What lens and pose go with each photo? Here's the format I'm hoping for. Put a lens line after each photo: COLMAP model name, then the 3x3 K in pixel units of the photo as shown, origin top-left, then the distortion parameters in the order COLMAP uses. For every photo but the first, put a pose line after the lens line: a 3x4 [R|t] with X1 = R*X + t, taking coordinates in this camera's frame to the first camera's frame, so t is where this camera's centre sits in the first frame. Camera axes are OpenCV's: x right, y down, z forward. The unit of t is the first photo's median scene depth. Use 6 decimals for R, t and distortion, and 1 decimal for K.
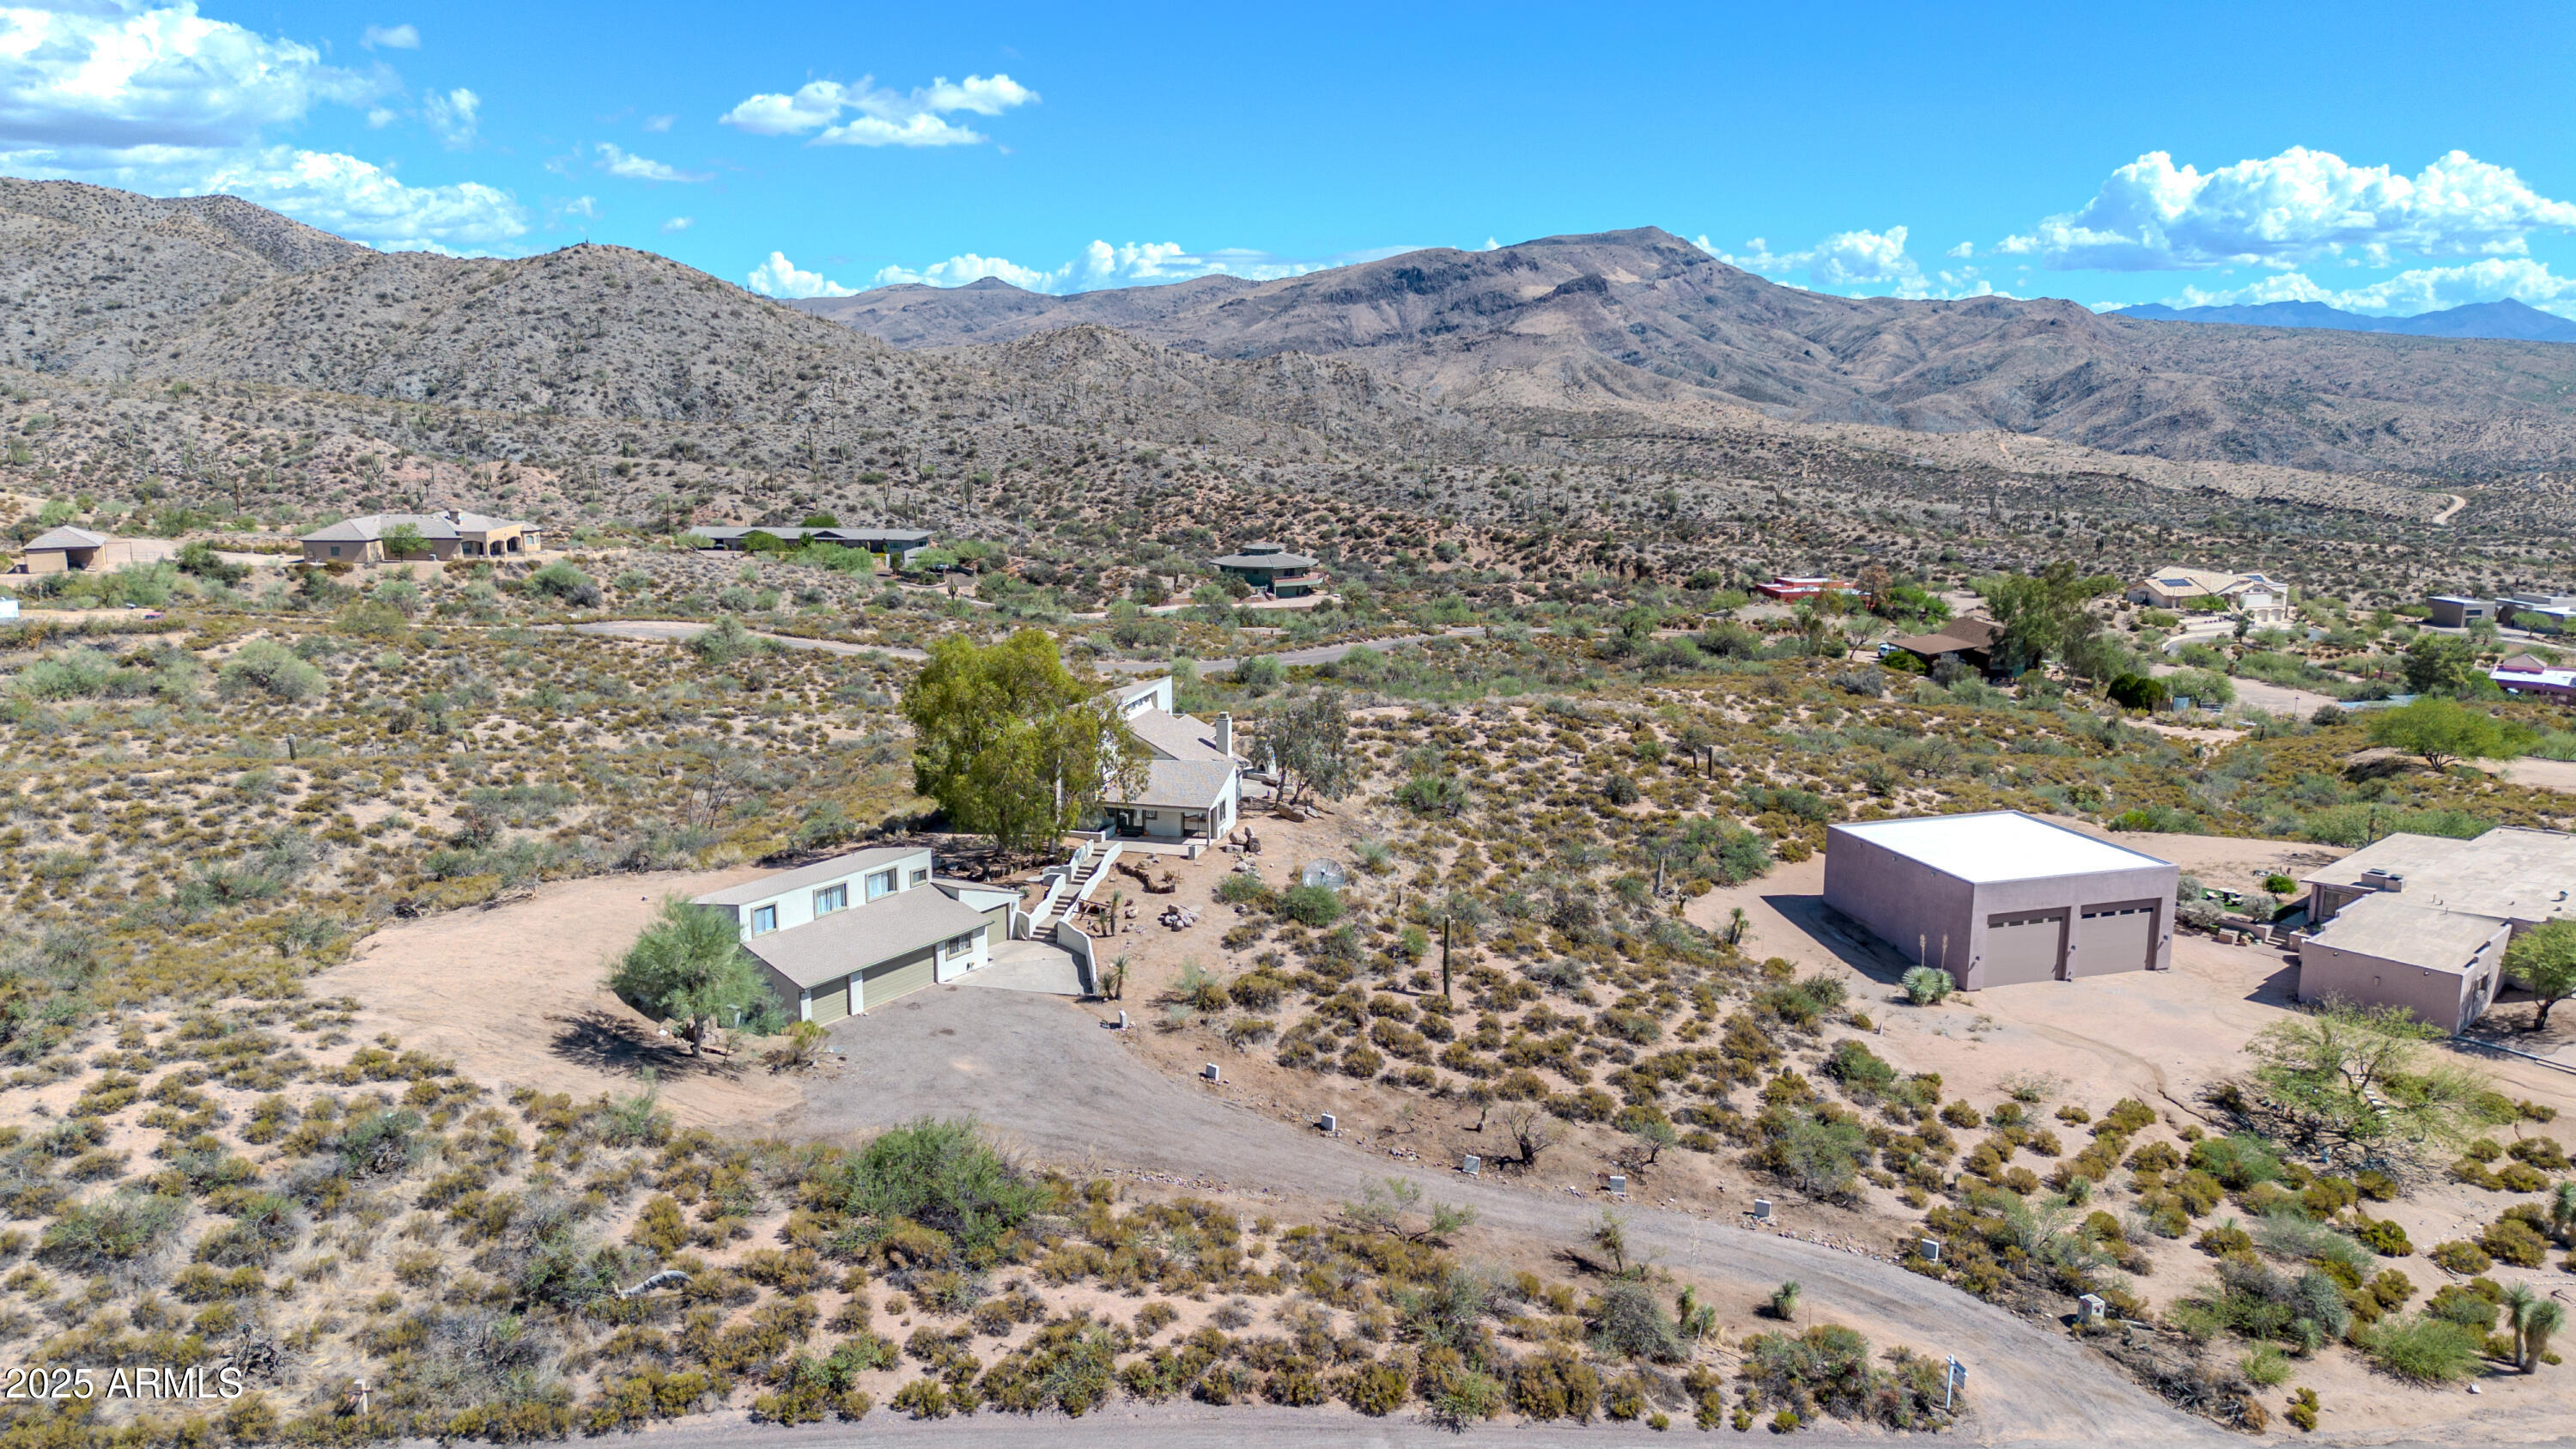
lens RADIAL K [[1828.4, 0, 1288.0], [0, 1828.4, 724.5], [0, 0, 1]] dist [0.079891, -0.088484]
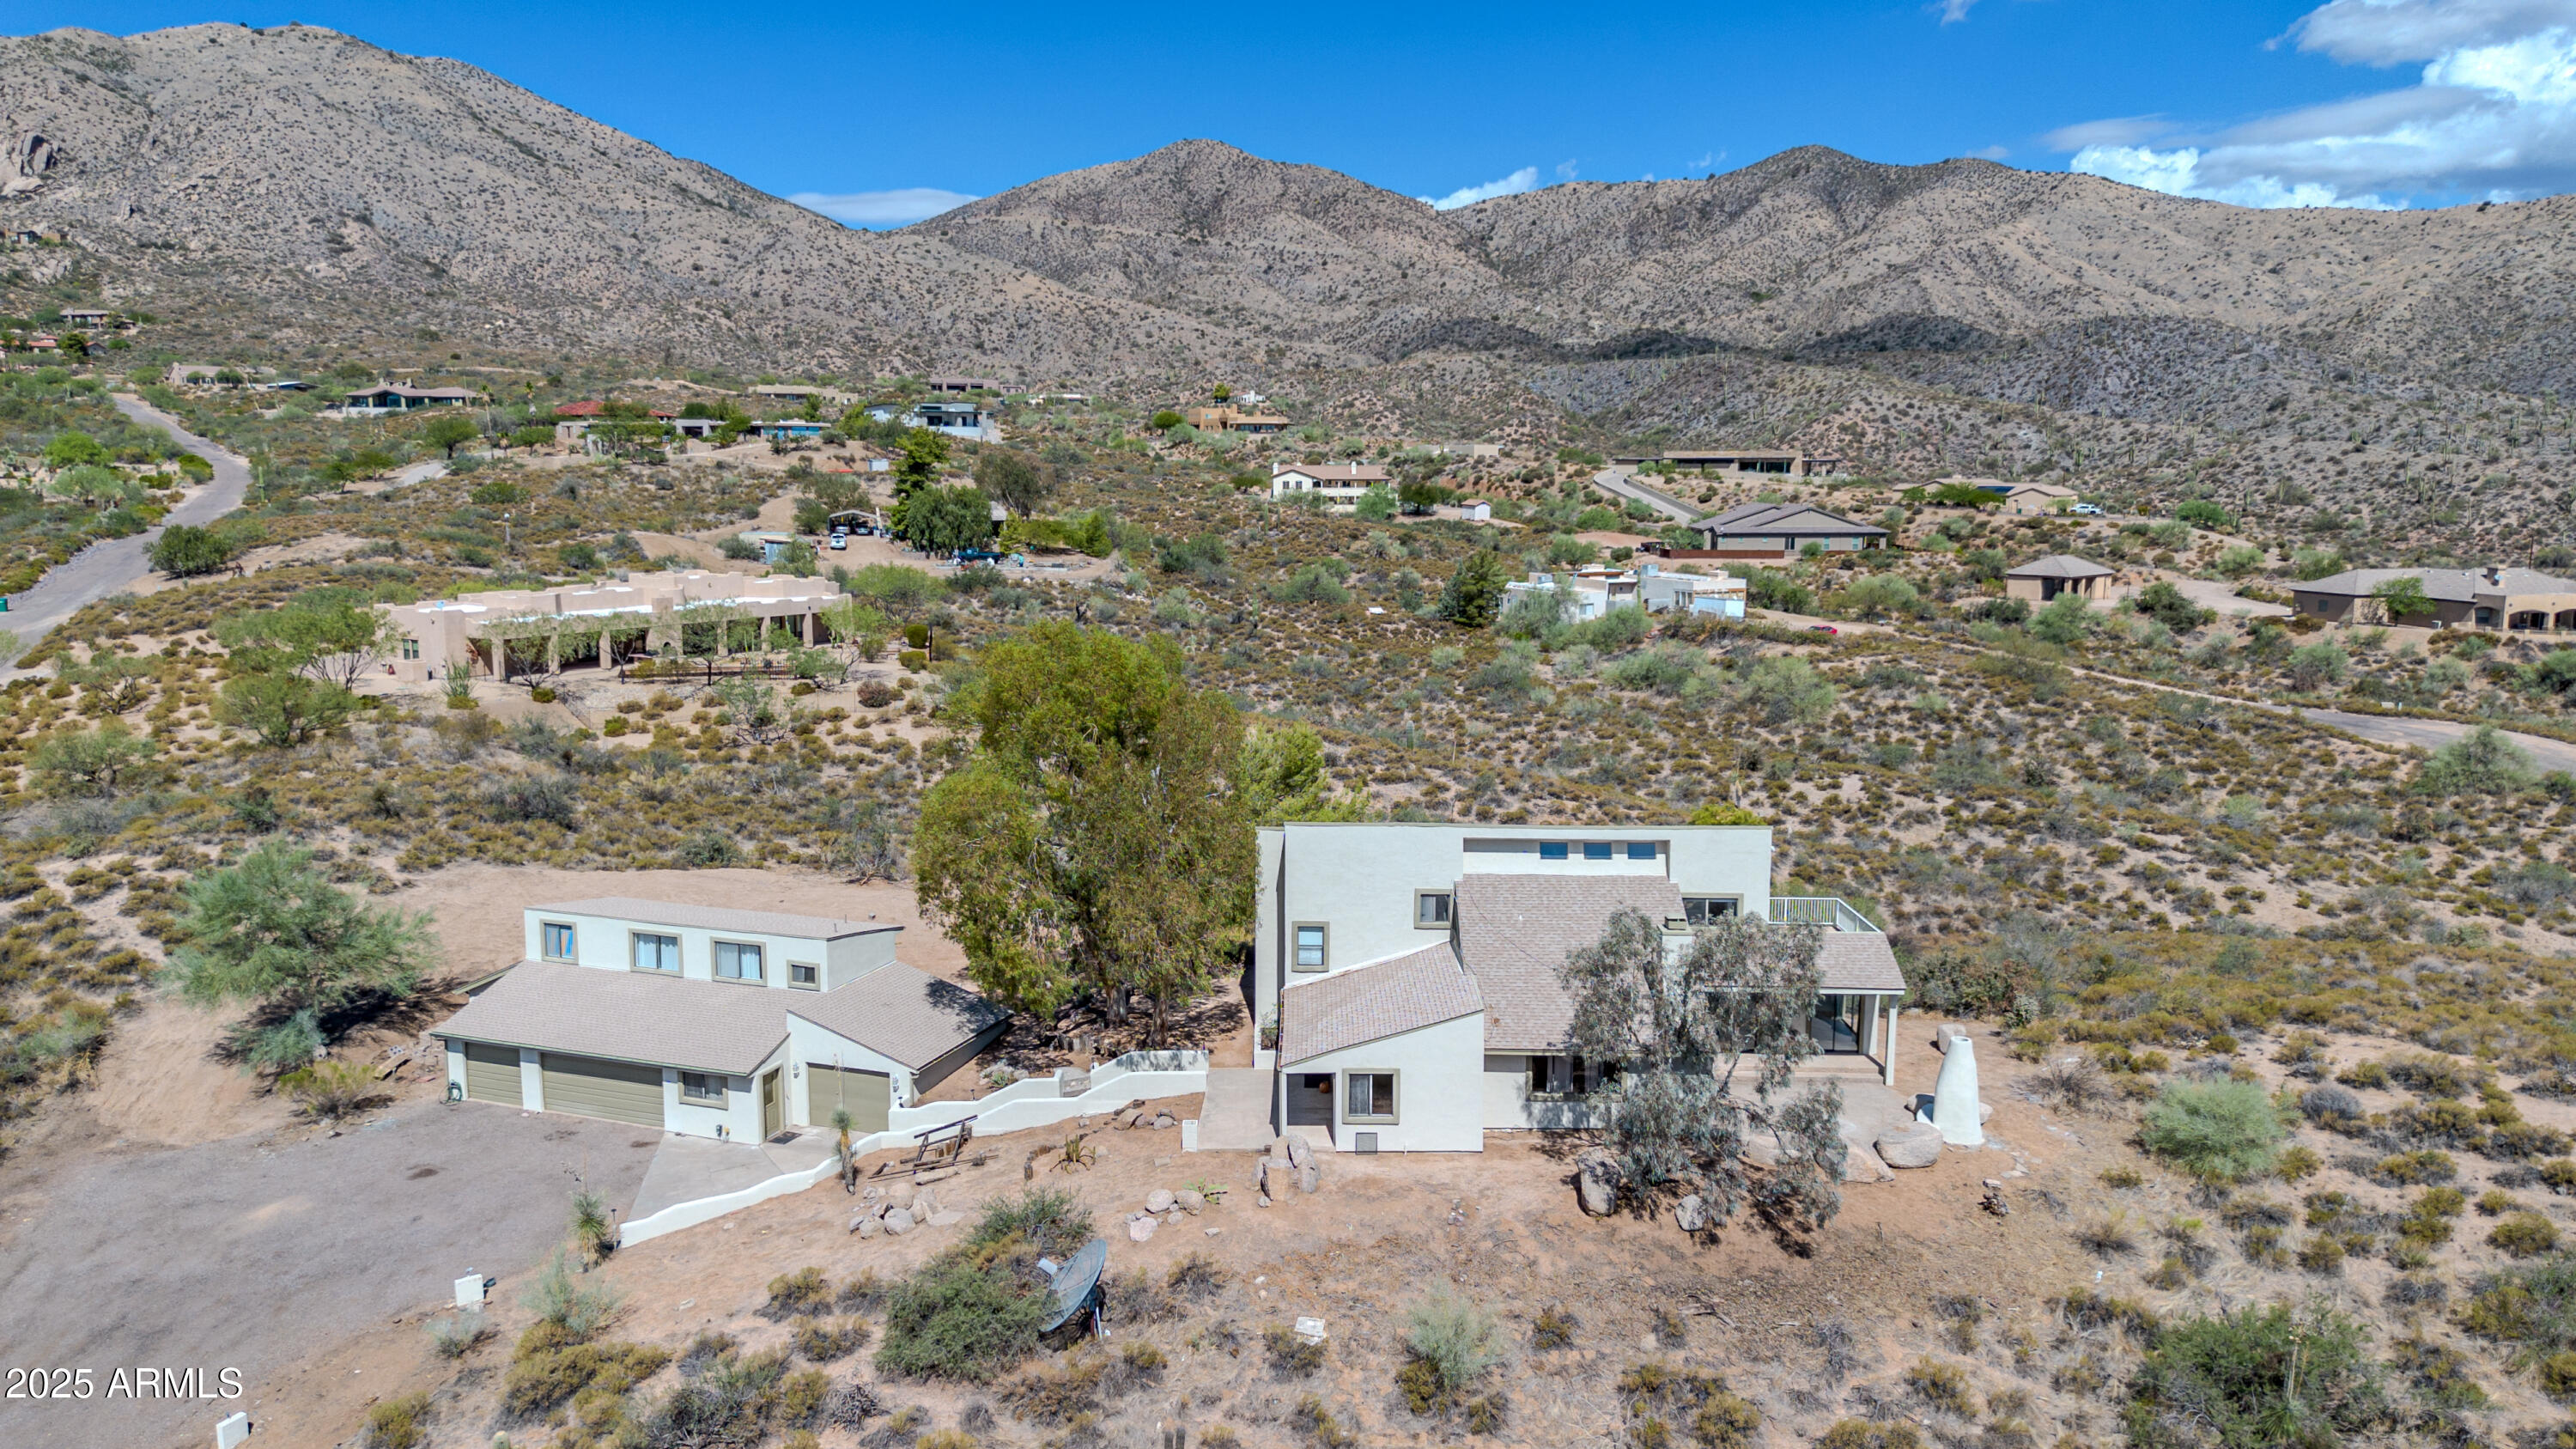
lens RADIAL K [[1838.7, 0, 1289.1], [0, 1838.7, 715.1], [0, 0, 1]] dist [0.059344, -0.063248]
pose [[0.243571, 0.132916, -0.960732, 0.089869], [-0.186114, 0.978562, 0.088198, -0.018859], [0.951859, 0.157323, 0.263087, 0.200019]]
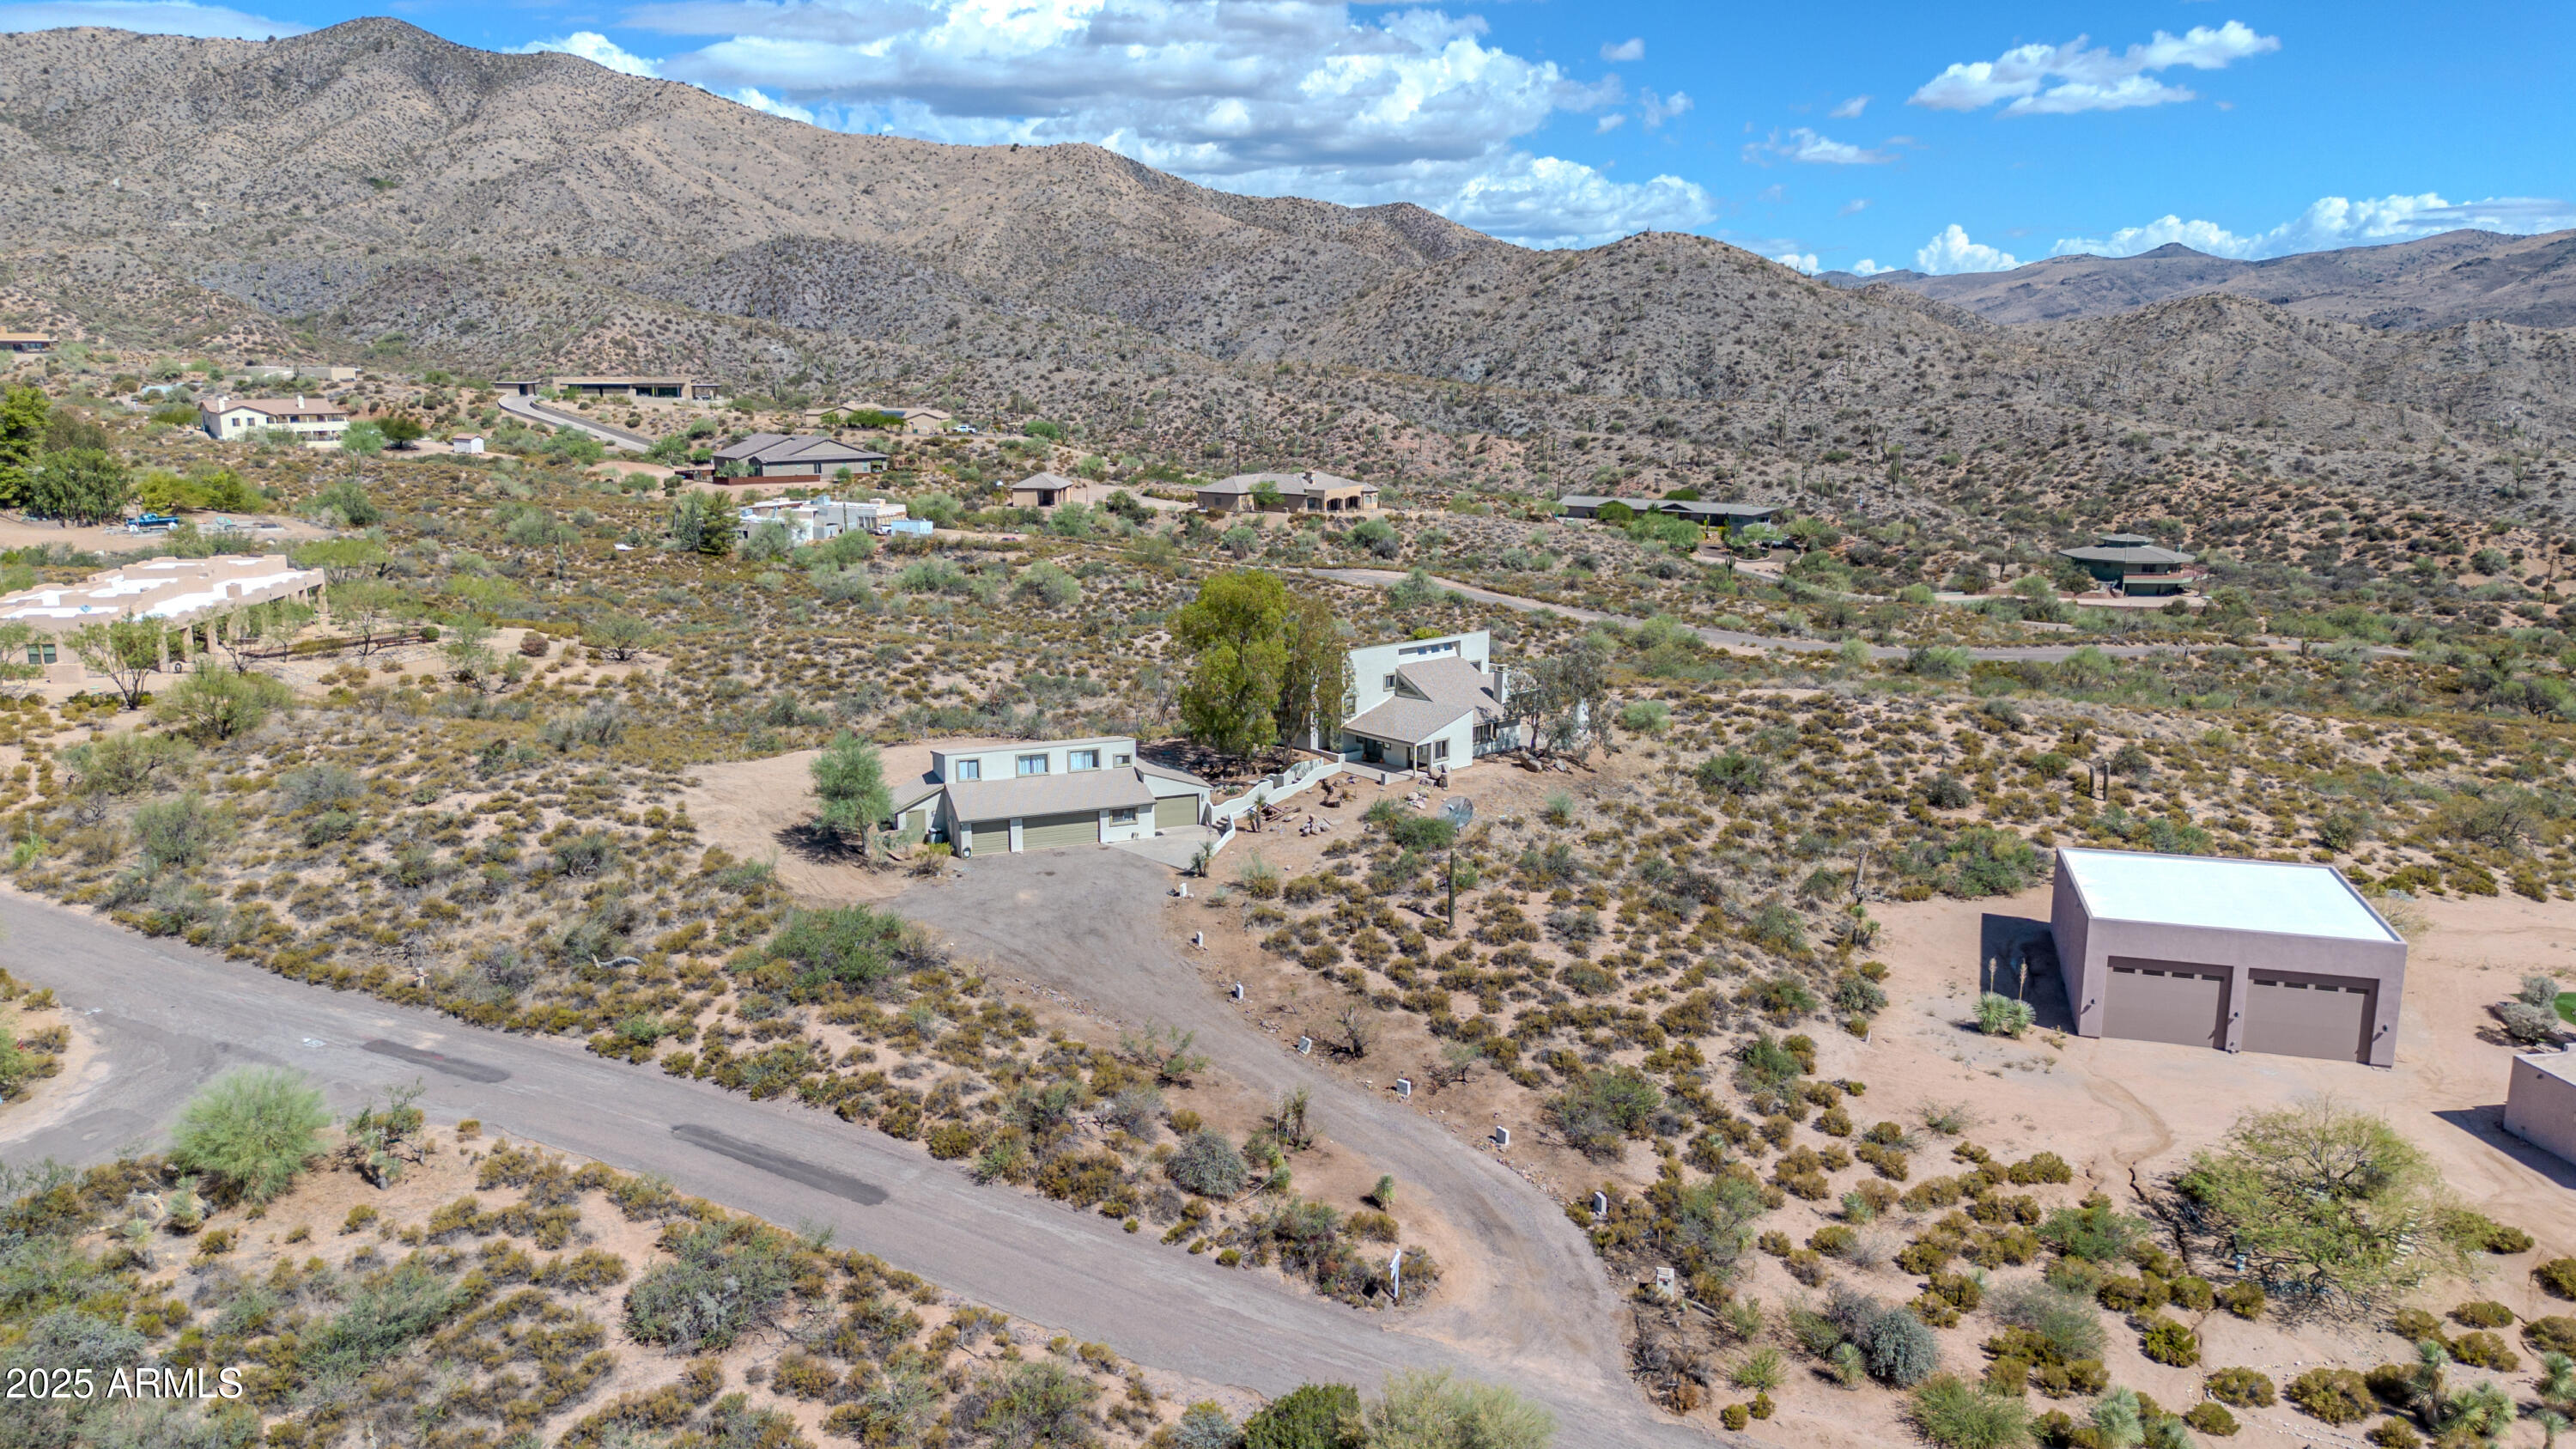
lens RADIAL K [[1828.4, 0, 1288.0], [0, 1828.4, 724.5], [0, 0, 1]] dist [0.079891, -0.088484]
pose [[0.828368, 0.110496, -0.549179, 0.116119], [-0.104441, 0.993627, 0.042384, -0.001076], [0.550363, 0.022247, 0.834629, 0.006284]]
